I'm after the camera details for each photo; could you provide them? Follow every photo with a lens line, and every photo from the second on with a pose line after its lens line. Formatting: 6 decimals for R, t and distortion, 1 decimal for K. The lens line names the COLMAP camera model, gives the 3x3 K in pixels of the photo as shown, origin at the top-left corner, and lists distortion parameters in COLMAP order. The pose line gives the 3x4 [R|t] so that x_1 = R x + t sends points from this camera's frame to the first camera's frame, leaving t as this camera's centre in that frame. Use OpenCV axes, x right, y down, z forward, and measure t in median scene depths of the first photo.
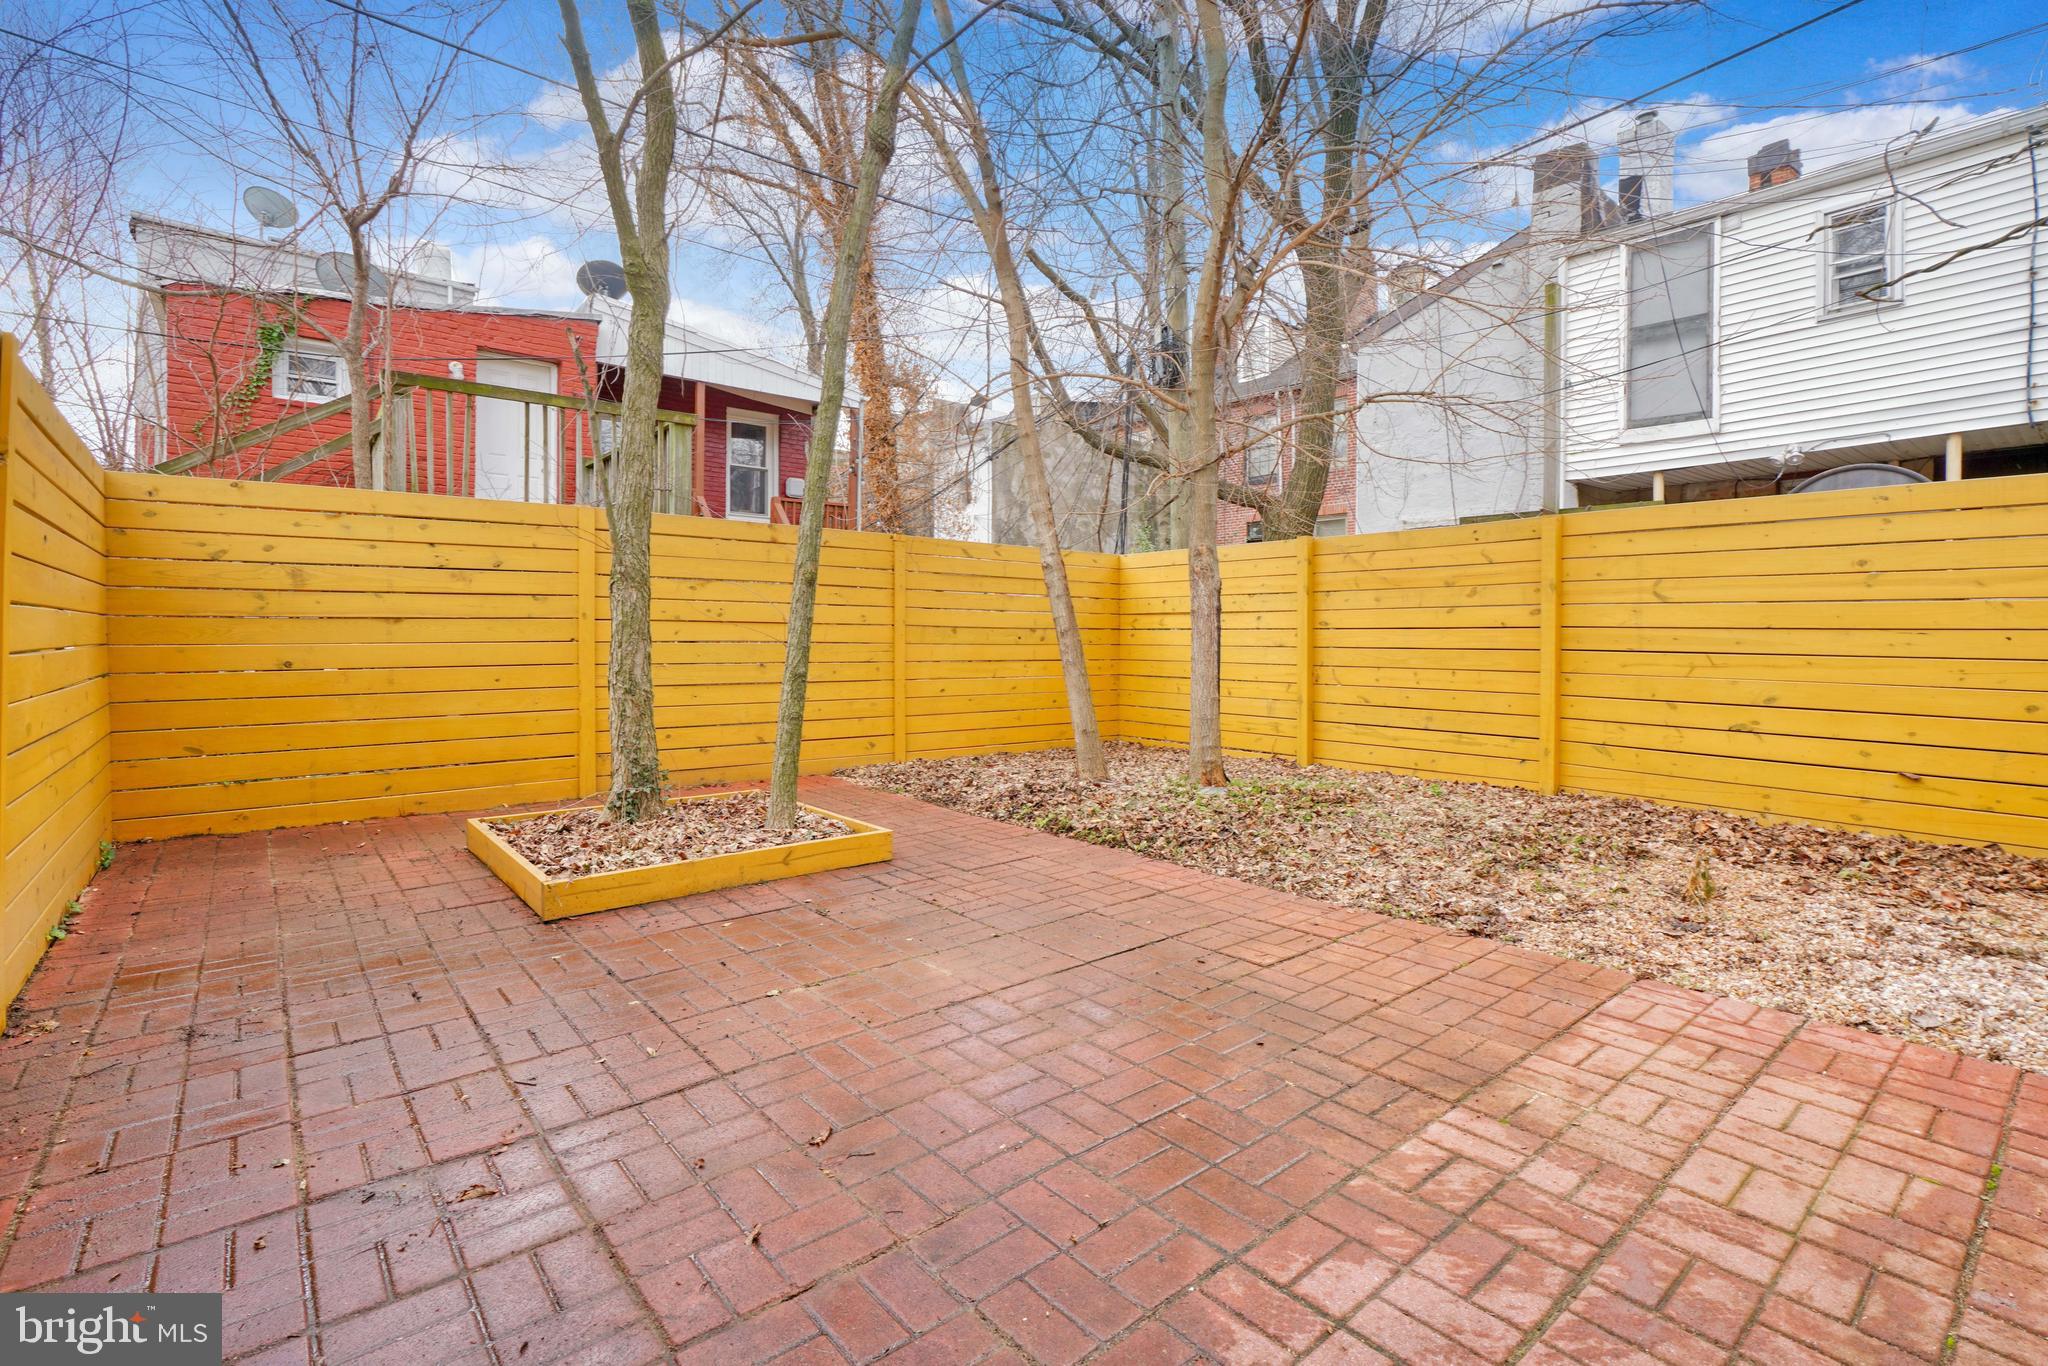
lens RADIAL K [[922.0, 0, 1022.8], [0, 922.0, 668.7], [0, 0, 1]] dist [-0.014920, 0.003467]
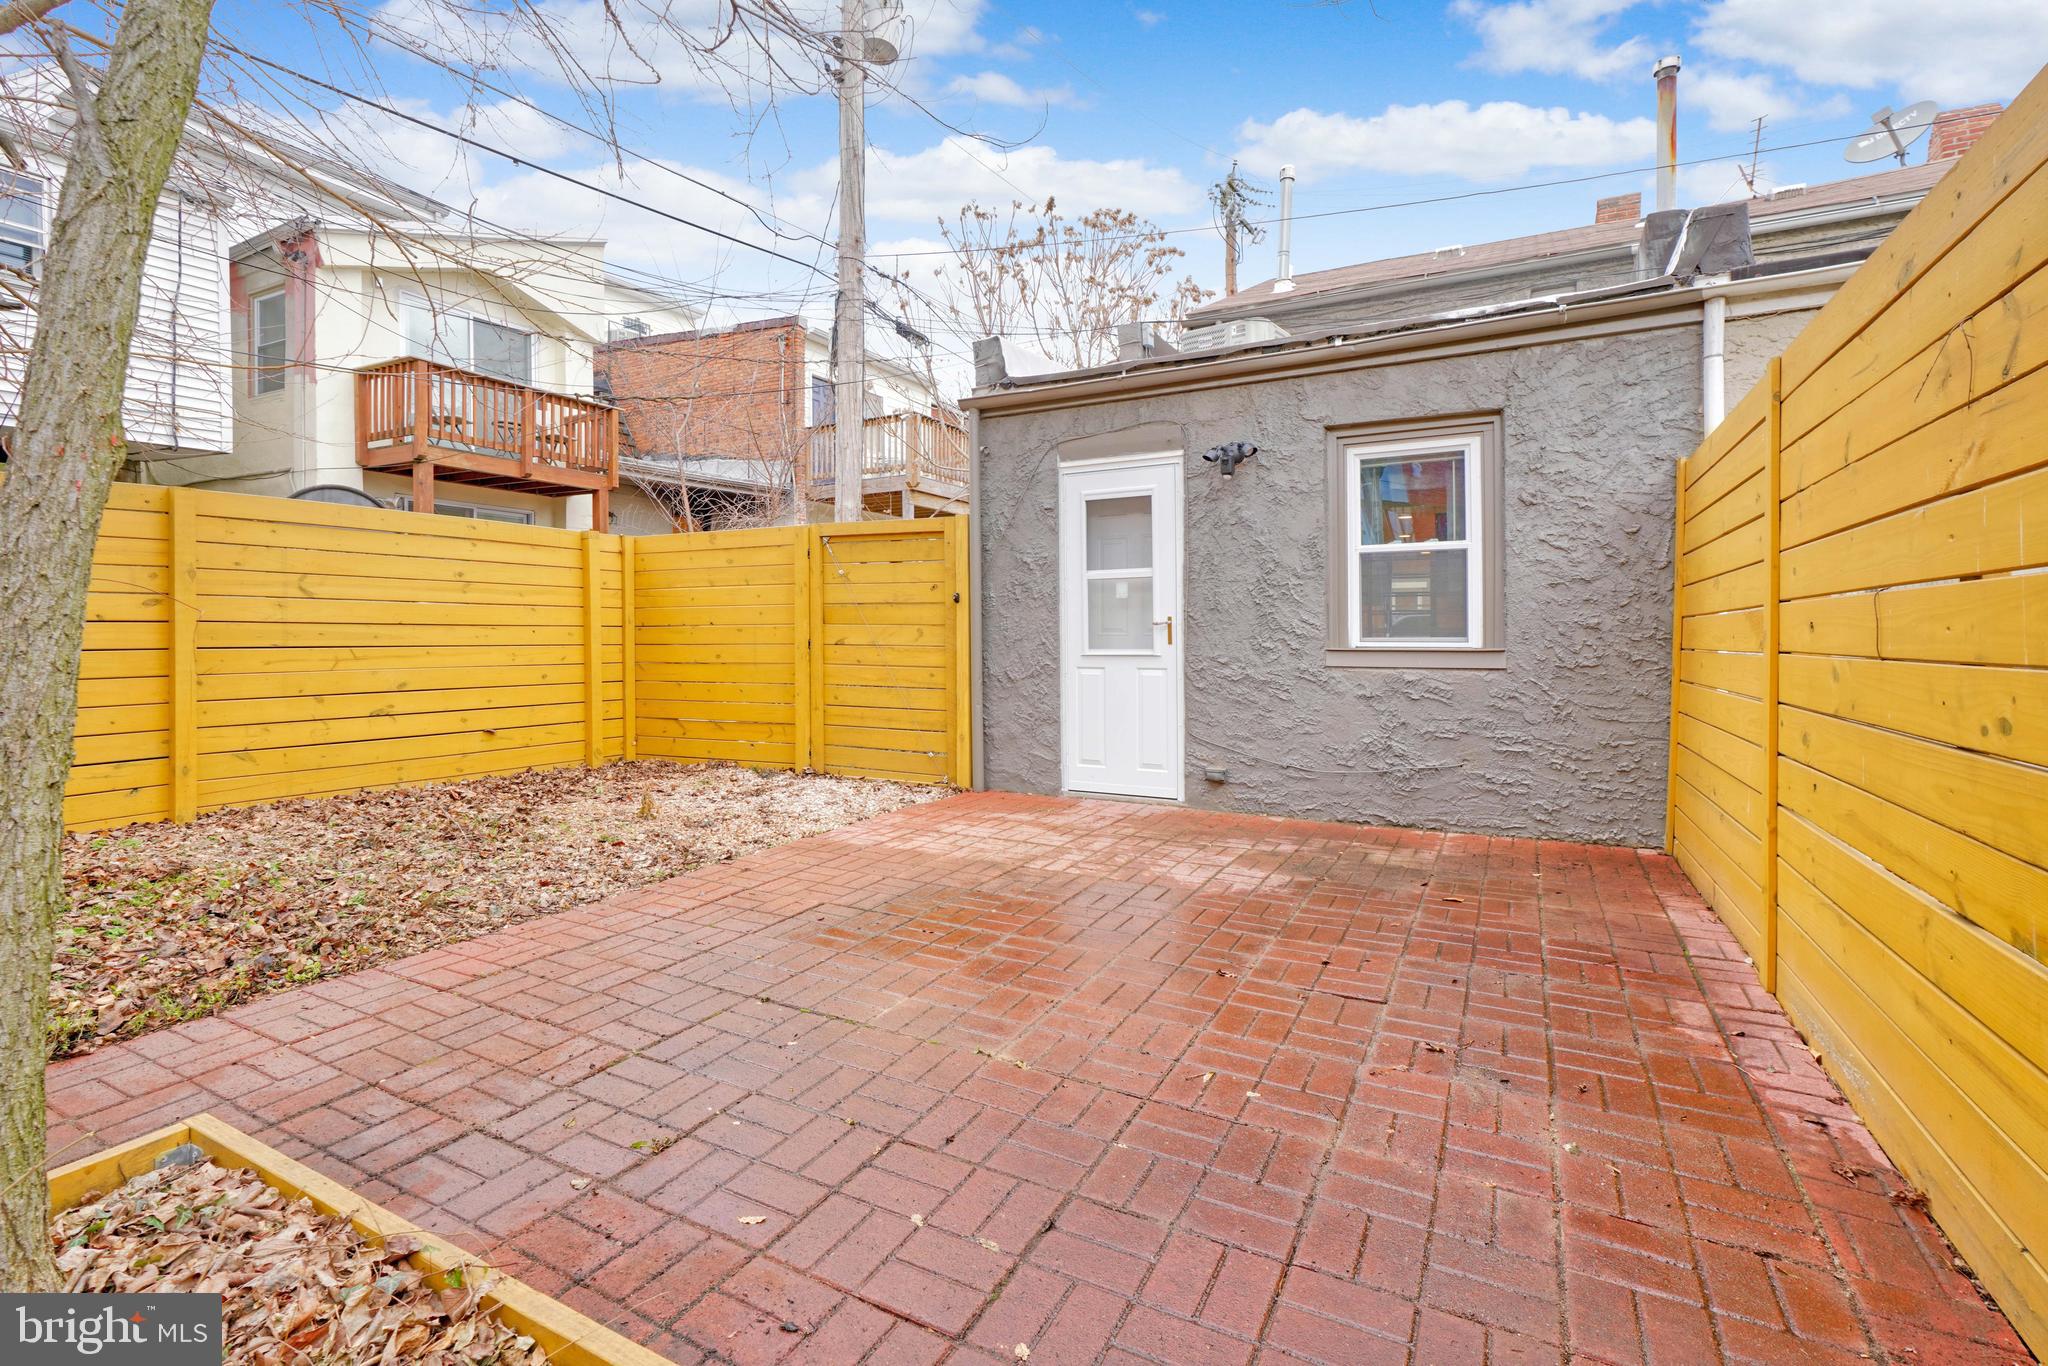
lens RADIAL K [[922.0, 0, 1016.9], [0, 922.0, 631.8], [0, 0, 1]] dist [-0.014920, 0.003467]
pose [[-0.371483, -0.006905, 0.928414, -0.559009], [0.032731, 0.999253, 0.020529, -0.032405], [-0.927863, 0.038014, -0.370980, 0.702080]]
